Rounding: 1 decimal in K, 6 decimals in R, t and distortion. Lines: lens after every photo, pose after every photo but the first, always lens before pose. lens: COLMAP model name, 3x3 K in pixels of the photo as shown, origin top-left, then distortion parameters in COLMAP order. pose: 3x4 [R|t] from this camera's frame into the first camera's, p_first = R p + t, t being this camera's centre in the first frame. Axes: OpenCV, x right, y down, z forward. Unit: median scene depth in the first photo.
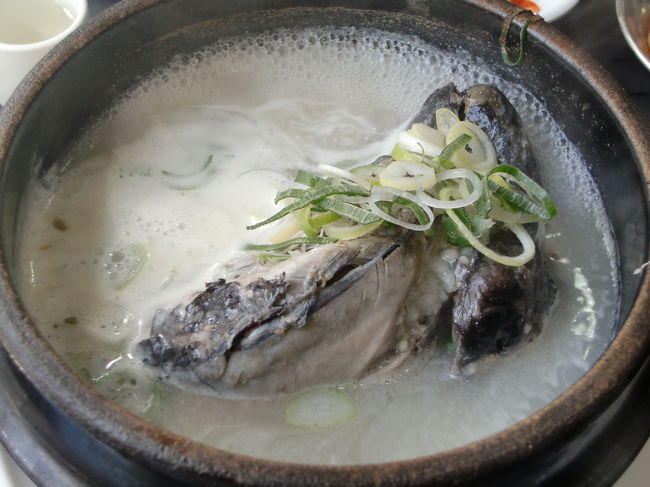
lens RADIAL K [[1036.1, 0, 323.8], [0, 1036.1, 243.8], [0, 0, 1]] dist [0.014738, 0.000000]
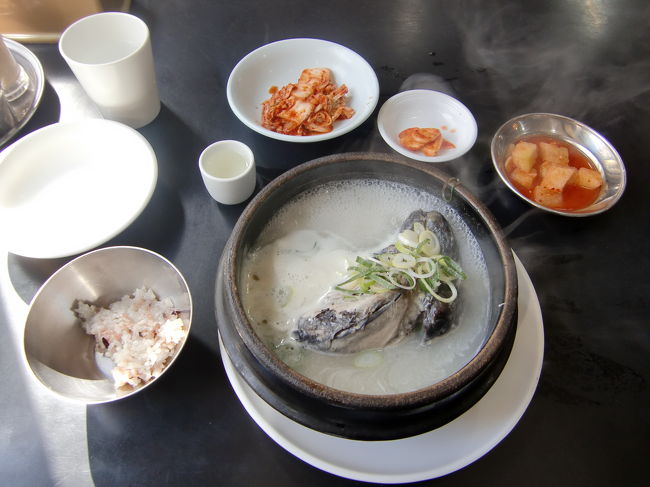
lens RADIAL K [[532.5, 0, 327.1], [0, 532.5, 243.1], [0, 0, 1]] dist [0.007805, 0.005049]
pose [[0.999986, -0.004216, 0.003289, -0.102995], [0.003691, 0.989263, 0.146102, -0.295309], [-0.003869, -0.146087, 0.989264, -0.209750]]
